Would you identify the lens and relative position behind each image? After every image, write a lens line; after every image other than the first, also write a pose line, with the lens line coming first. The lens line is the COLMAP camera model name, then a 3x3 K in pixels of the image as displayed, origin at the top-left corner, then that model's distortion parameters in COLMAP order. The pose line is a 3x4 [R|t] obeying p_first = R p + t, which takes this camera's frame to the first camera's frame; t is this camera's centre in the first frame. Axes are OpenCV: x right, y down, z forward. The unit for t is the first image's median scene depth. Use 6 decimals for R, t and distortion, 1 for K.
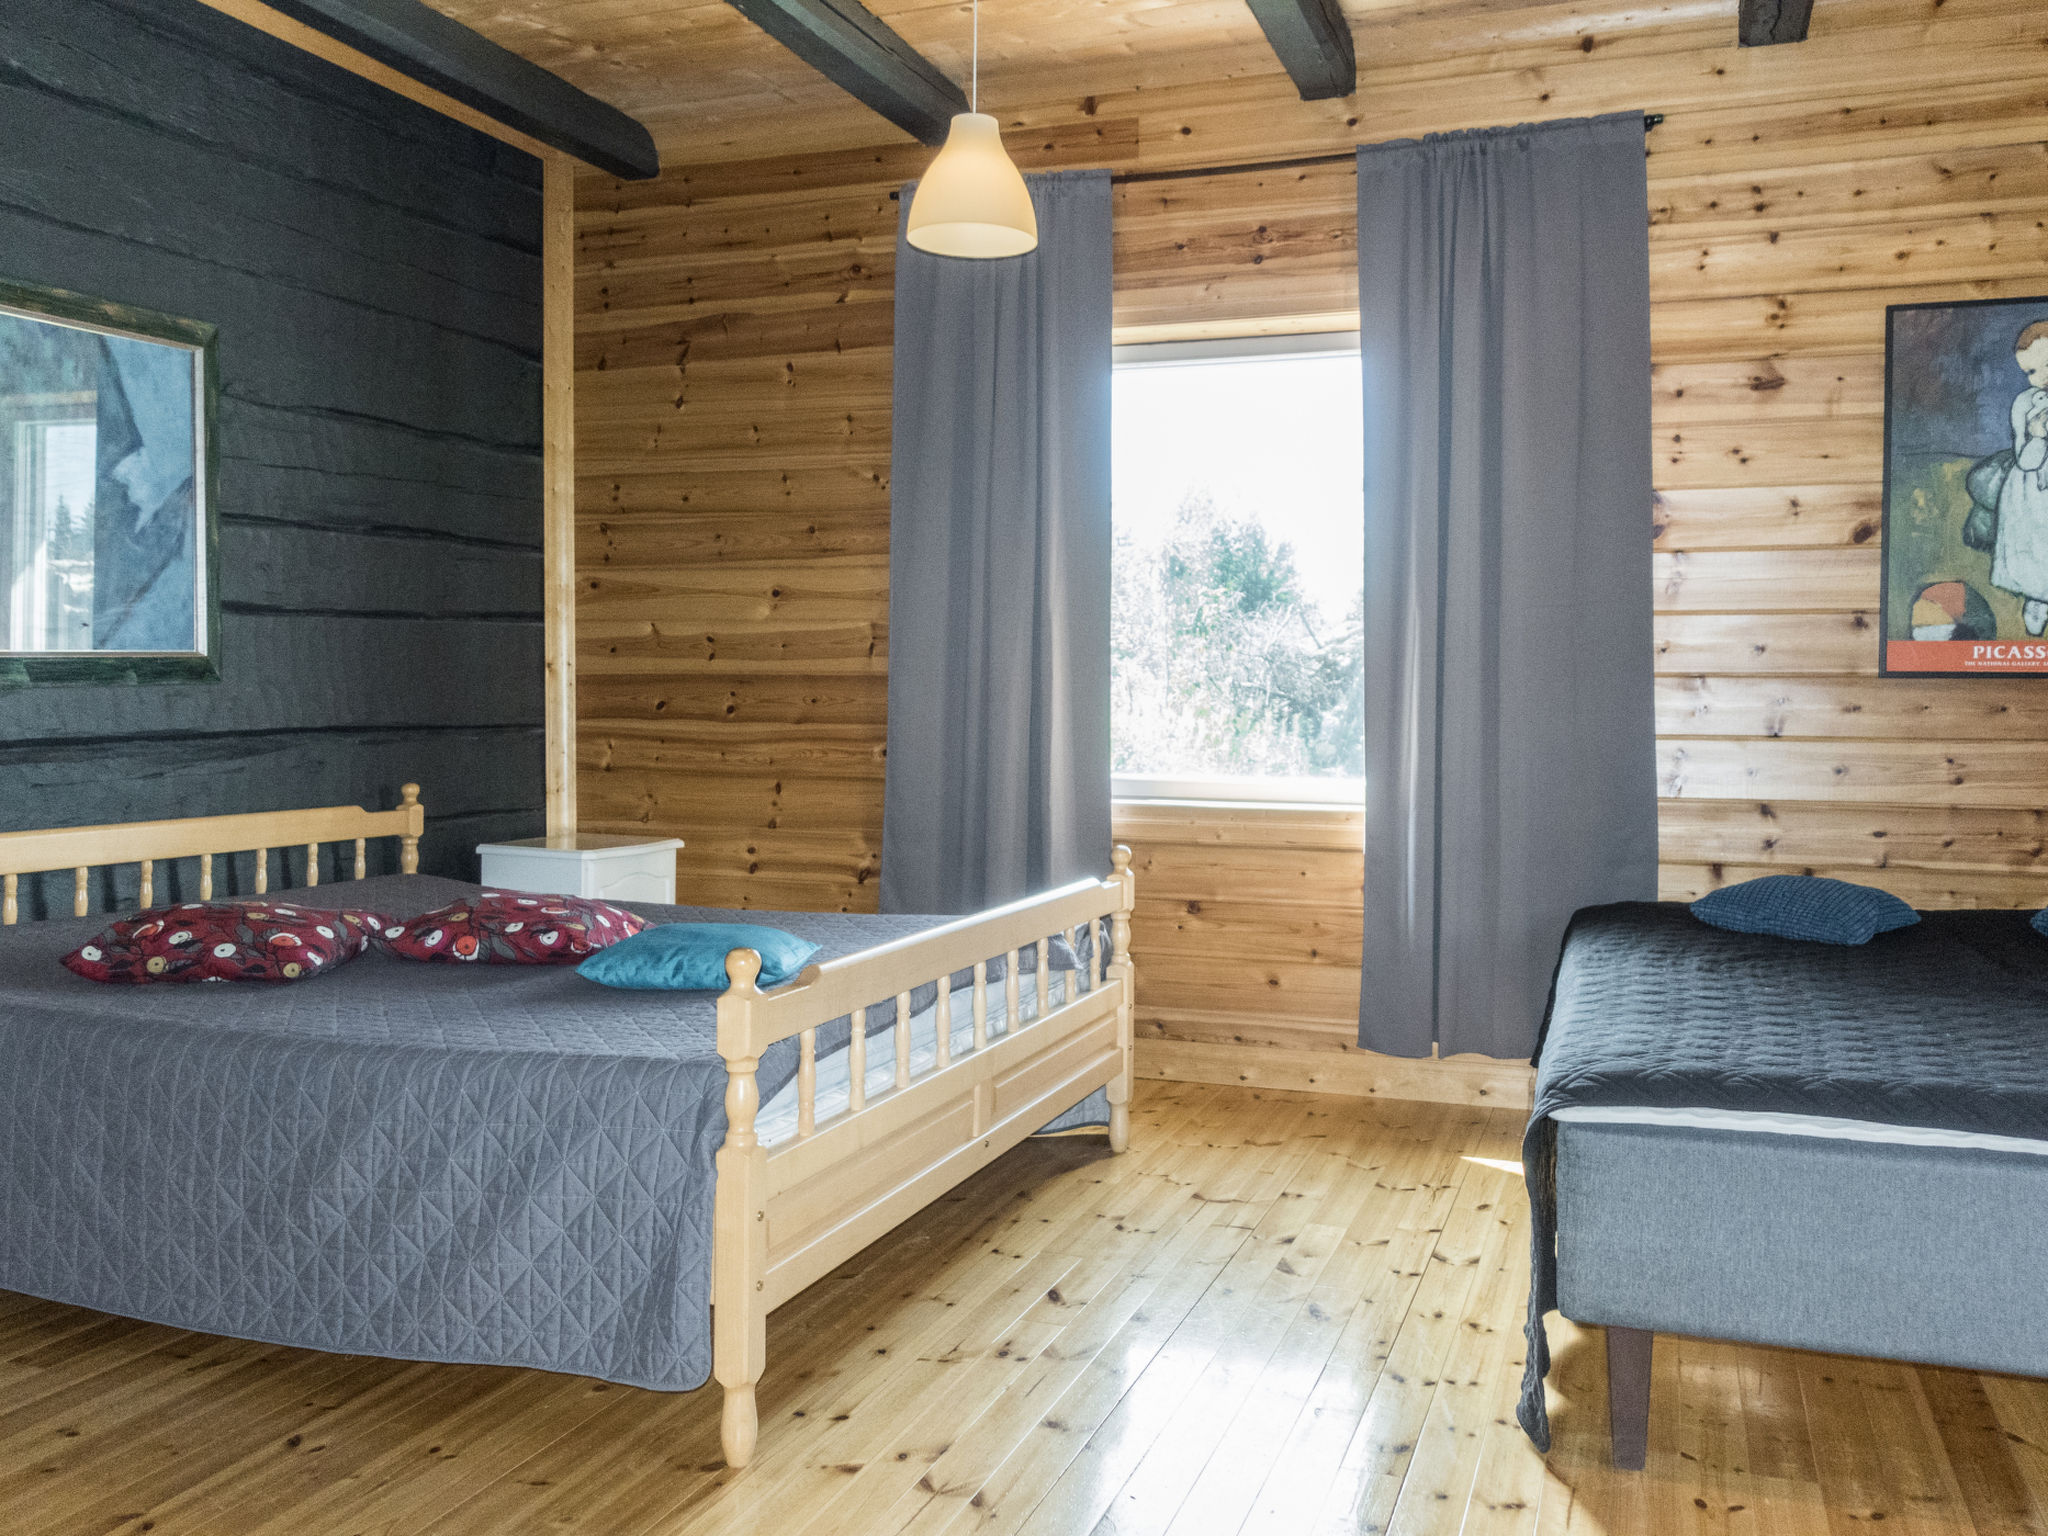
lens RADIAL K [[1652.6, 0, 1083.0], [0, 1652.6, 683.0], [0, 0, 1]] dist [0.005162, -0.001286]
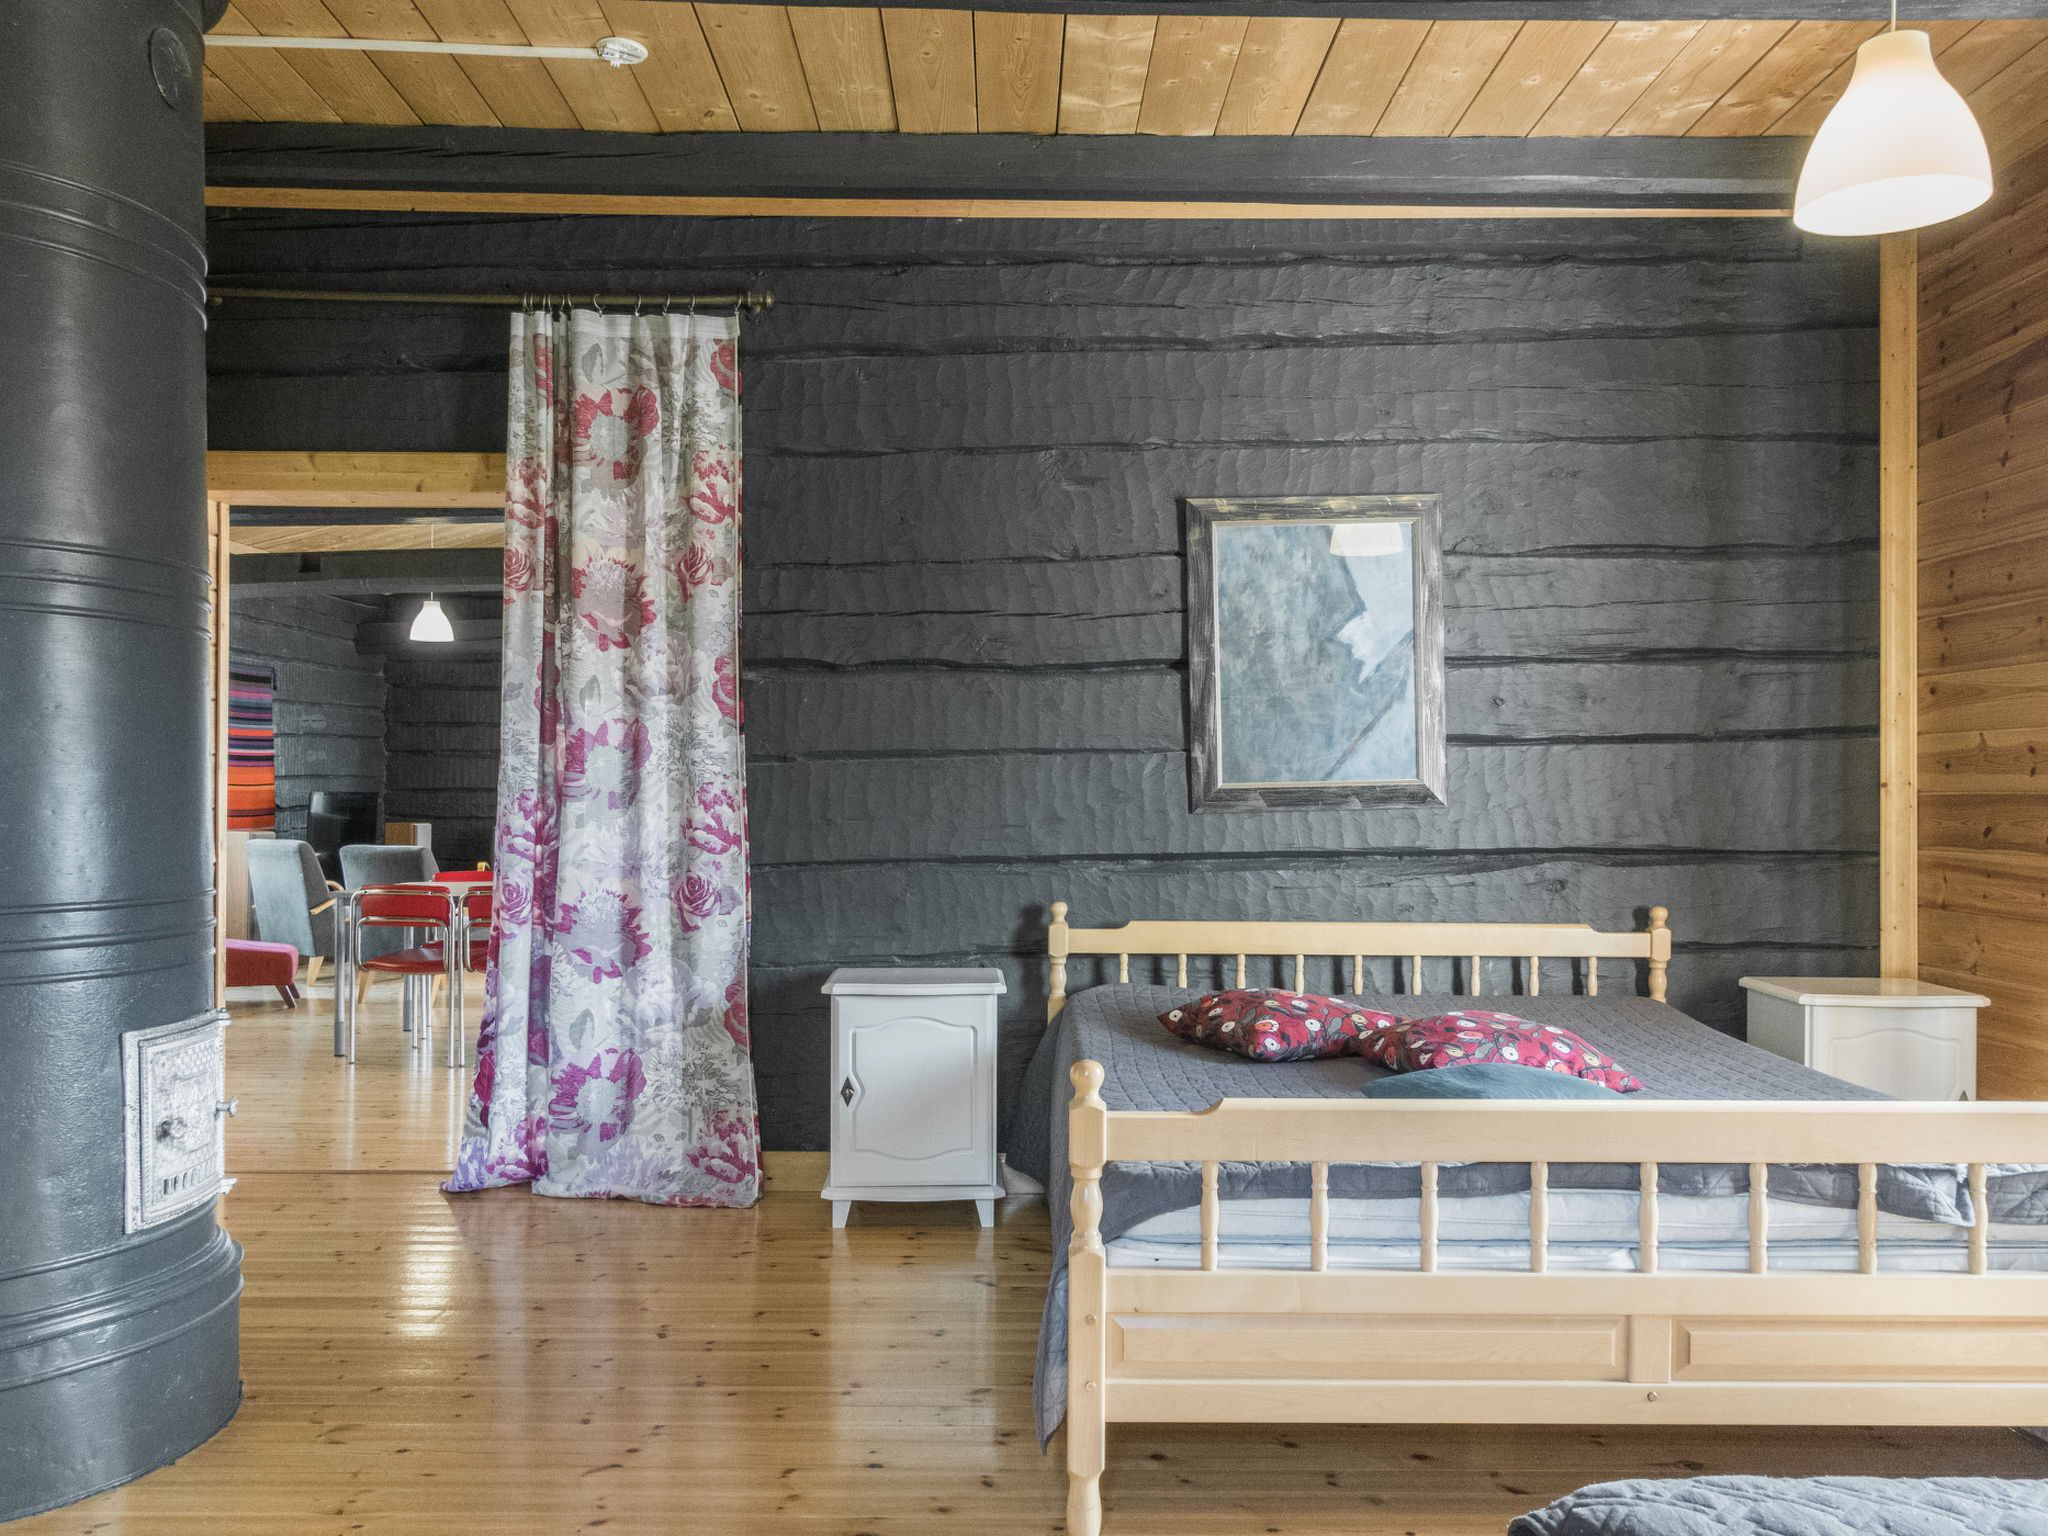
lens RADIAL K [[1652.6, 0, 1078.4], [0, 1652.6, 790.5], [0, 0, 1]] dist [0.005162, -0.001286]
pose [[0.341189, -0.008962, -0.939952, 0.445659], [0.005270, 0.999957, -0.007621, -0.003936], [0.939980, -0.002353, 0.341222, 0.360237]]
